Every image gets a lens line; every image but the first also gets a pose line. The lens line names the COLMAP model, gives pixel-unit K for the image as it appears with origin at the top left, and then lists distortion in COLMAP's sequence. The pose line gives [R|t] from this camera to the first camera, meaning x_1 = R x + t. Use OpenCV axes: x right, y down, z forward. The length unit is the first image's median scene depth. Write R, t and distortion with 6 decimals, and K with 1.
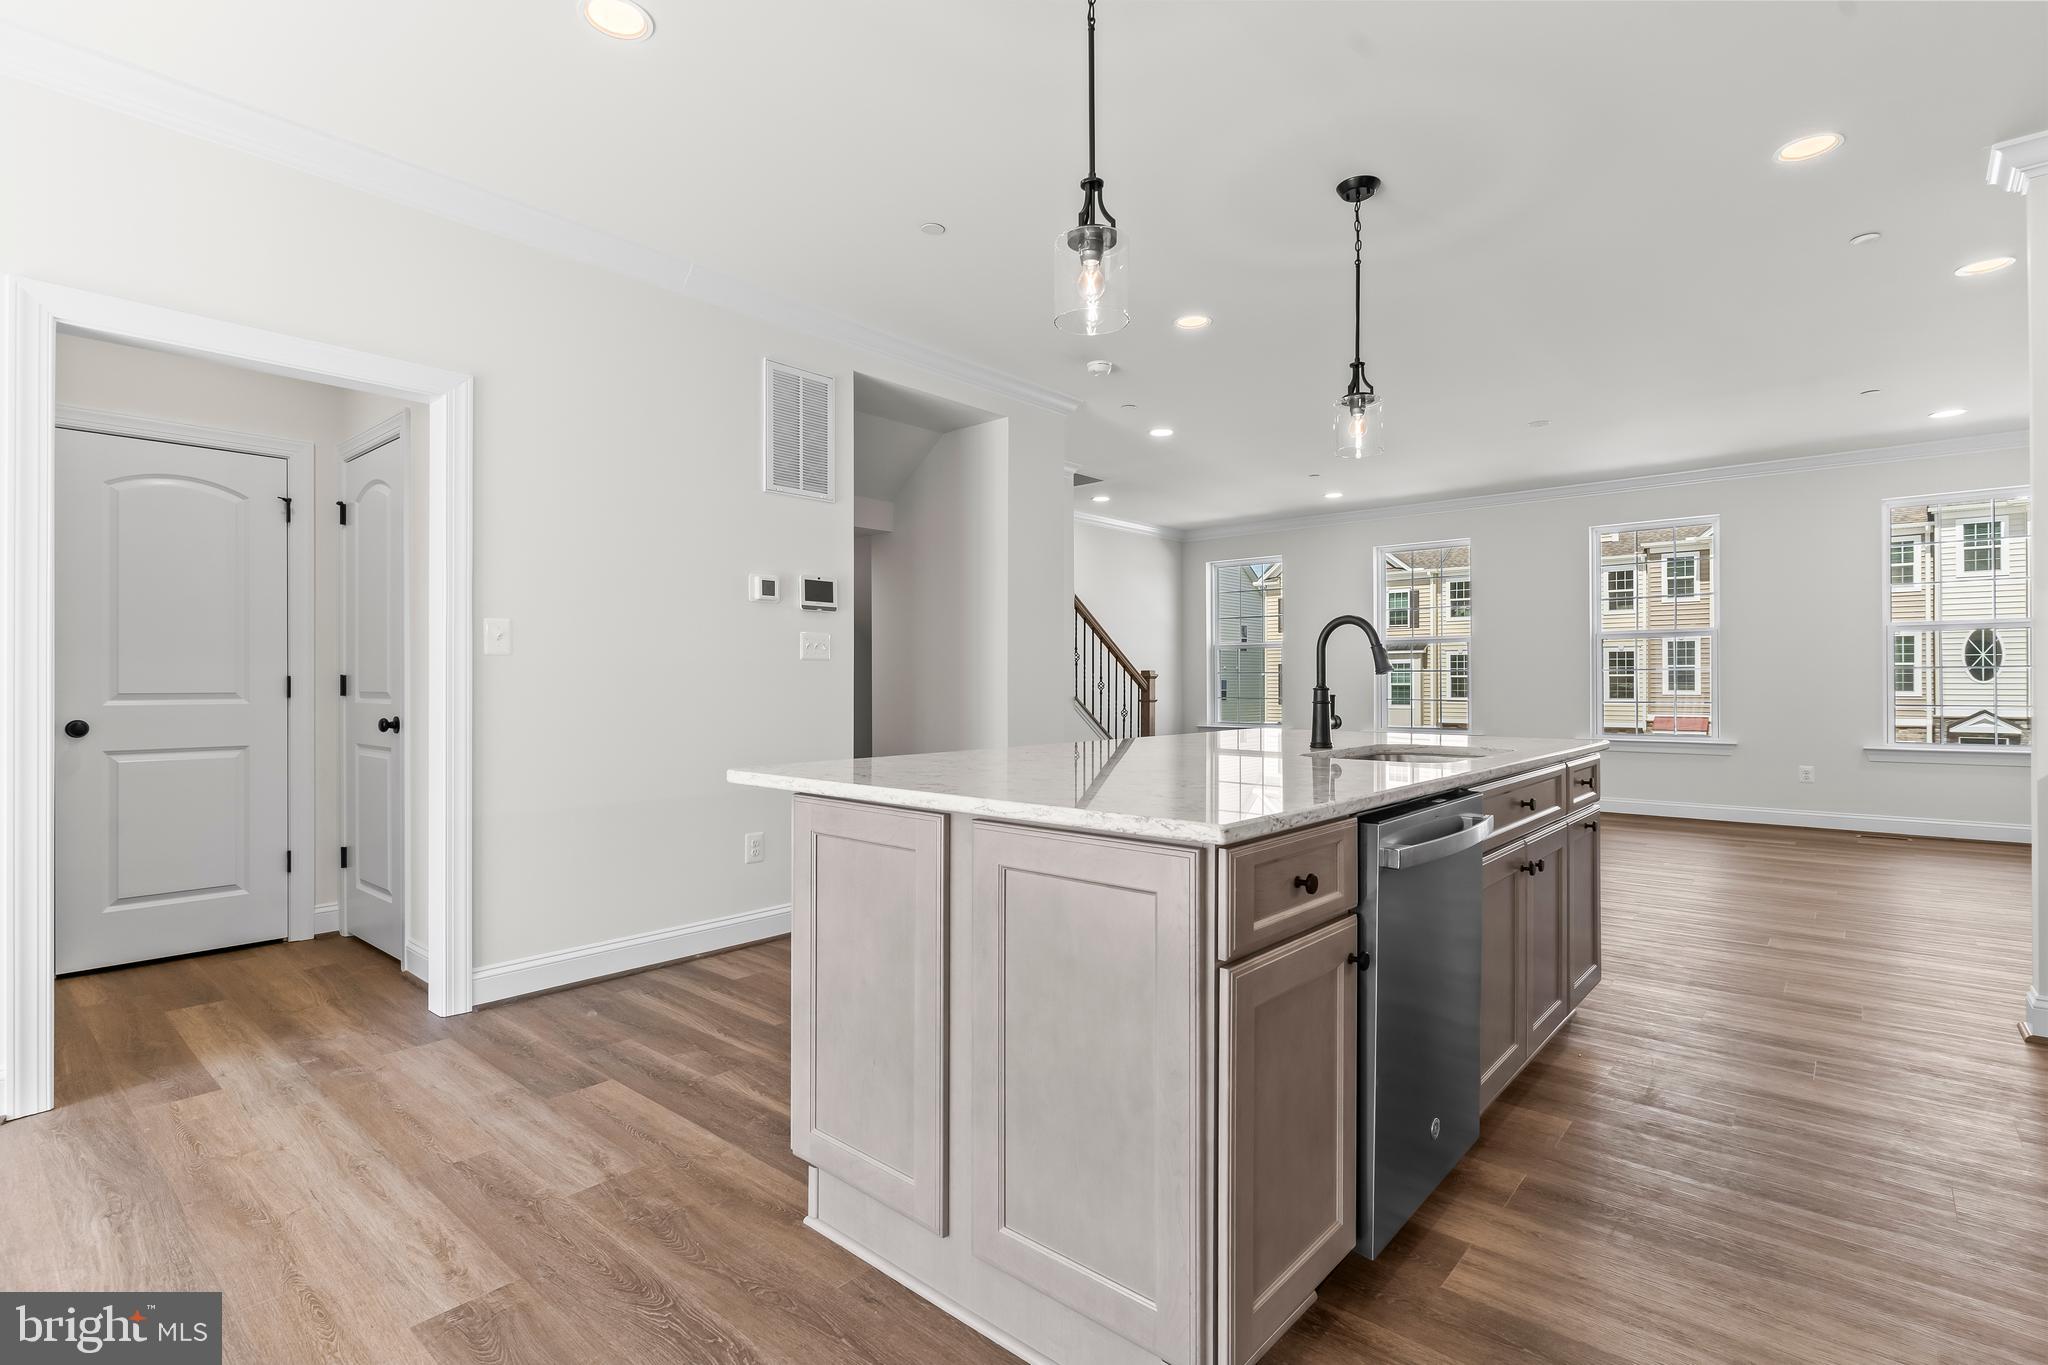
lens RADIAL K [[973.9, 0, 1015.0], [0, 973.9, 676.8], [0, 0, 1]] dist [0.001492, 0.000689]
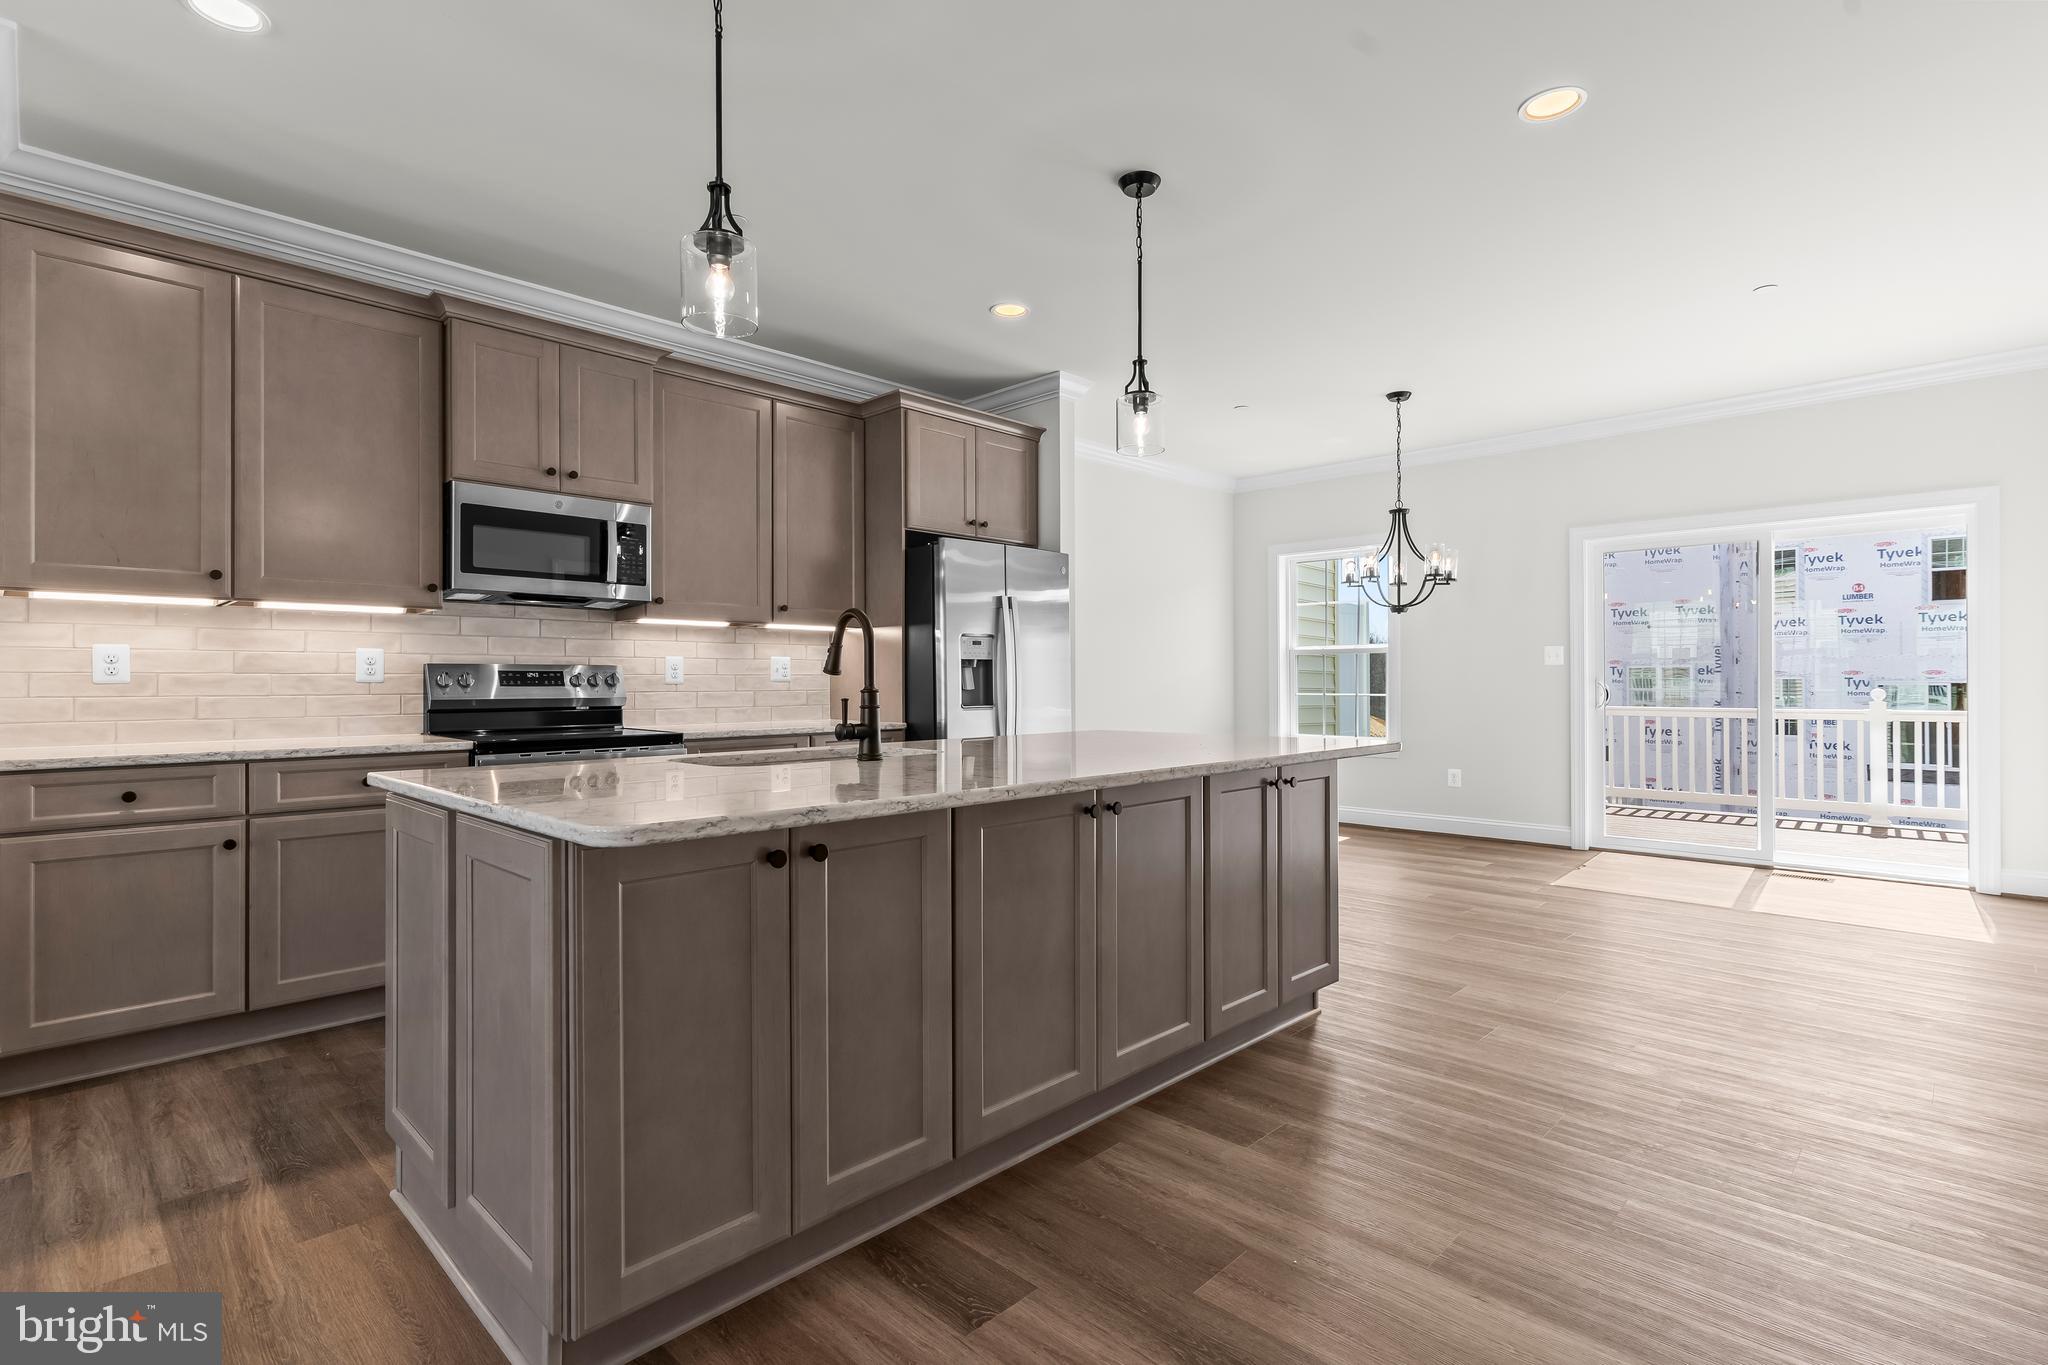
lens RADIAL K [[973.9, 0, 1015.0], [0, 973.9, 676.8], [0, 0, 1]] dist [0.001492, 0.000689]
pose [[-0.998351, 0.004344, 0.057232, 0.050654], [0.003687, 0.999926, -0.011586, 0.003715], [-0.057278, -0.011356, -0.998294, 0.674429]]
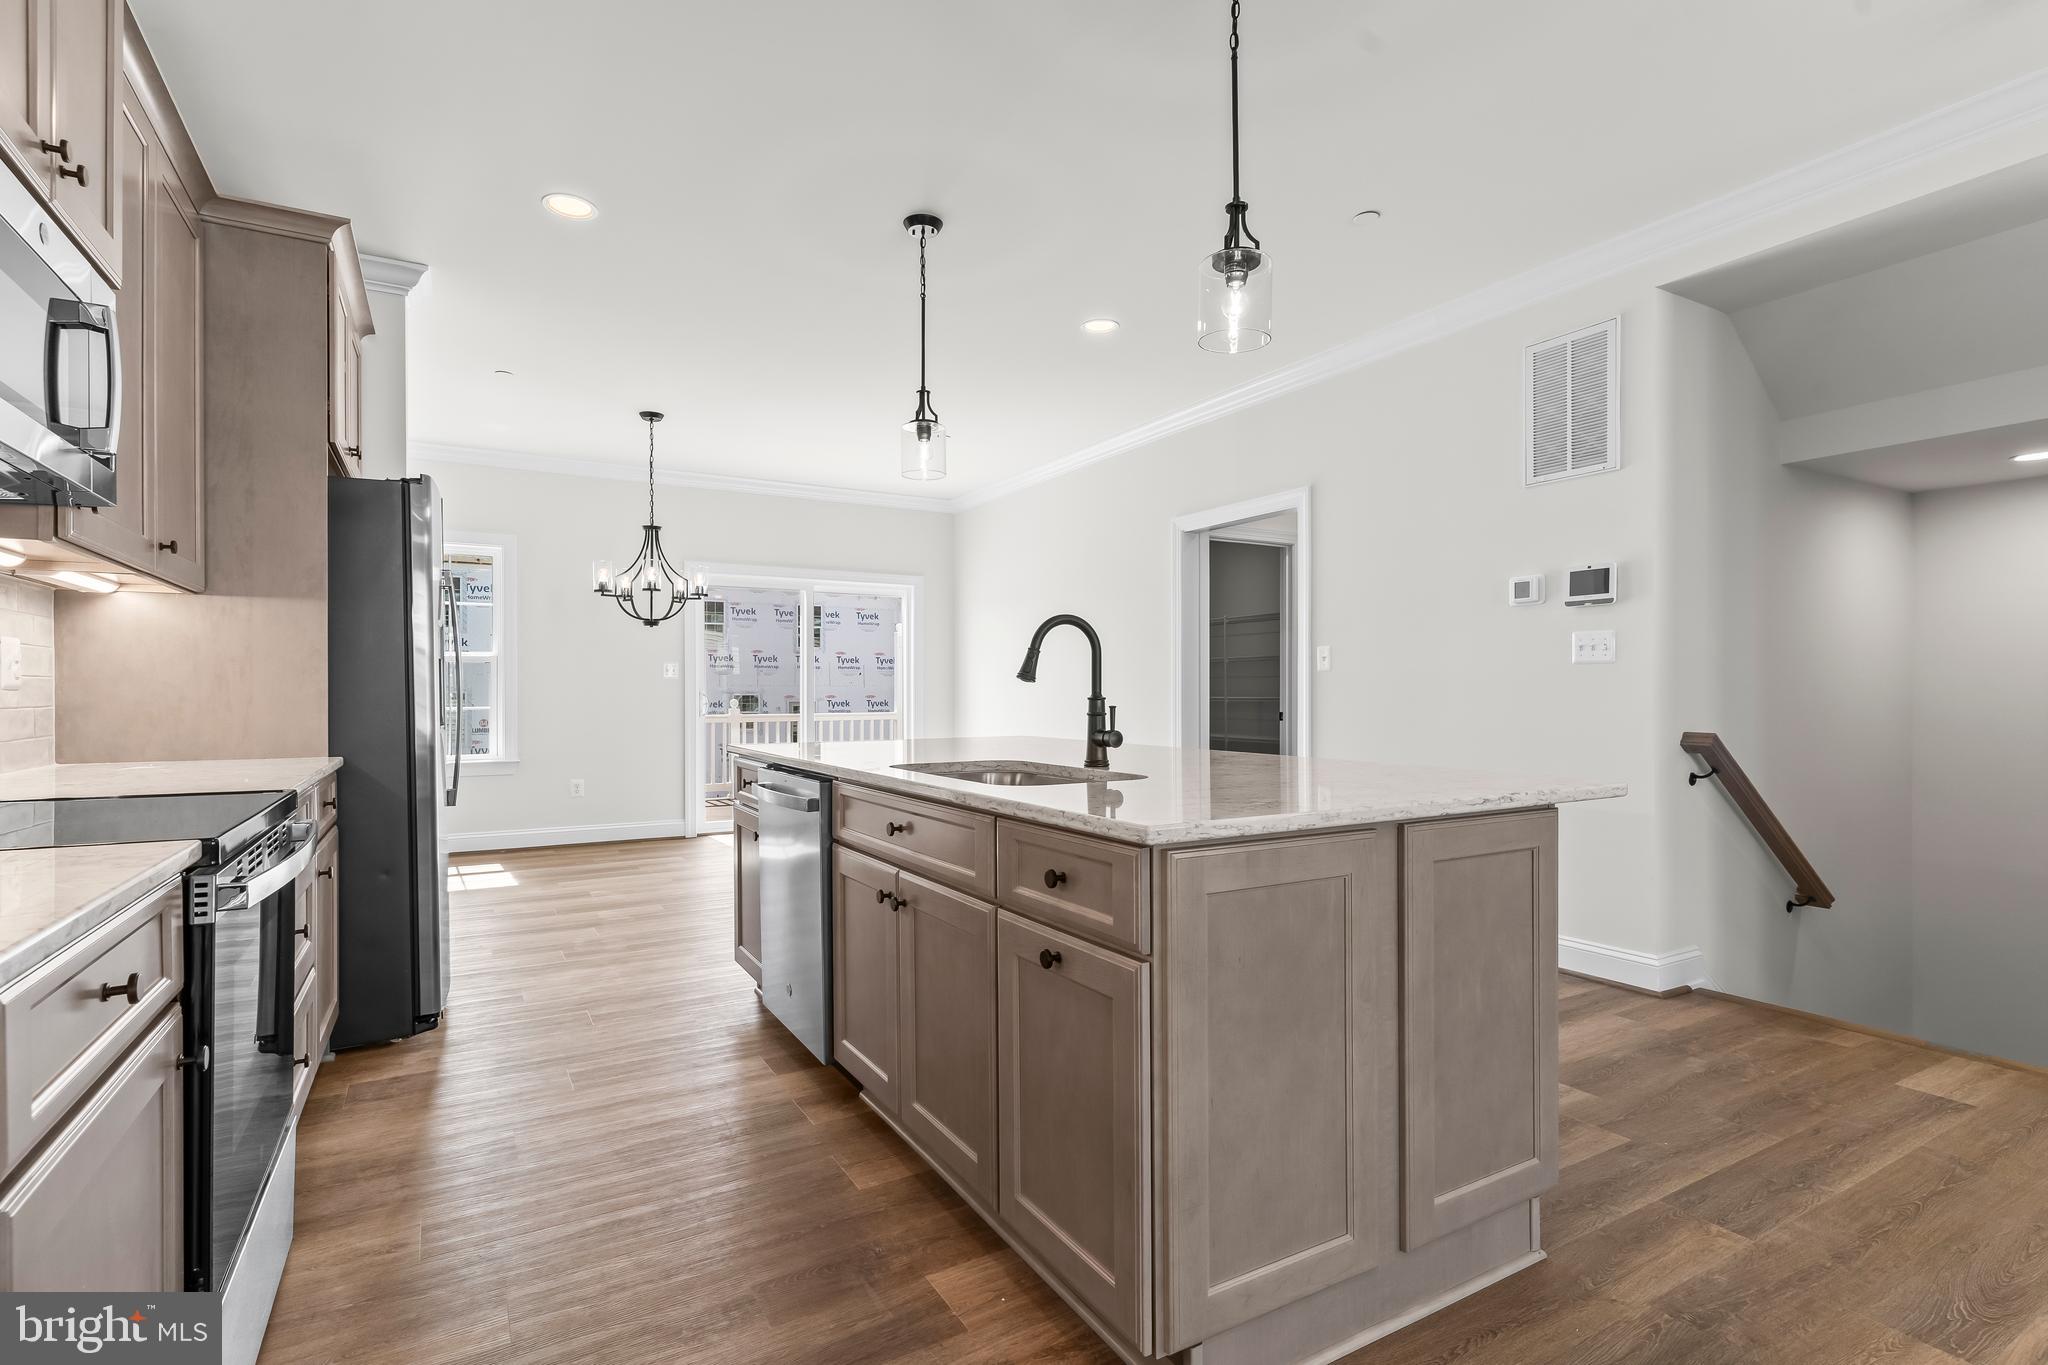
lens RADIAL K [[976.8, 0, 1021.5], [0, 976.8, 692.8], [0, 0, 1]] dist [0.002459, 0.000239]
pose [[-0.317008, 0.002570, -0.948419, 0.425111], [0.008544, 0.999963, -0.000146, 0.002475], [0.948384, -0.008149, -0.317018, 0.443736]]
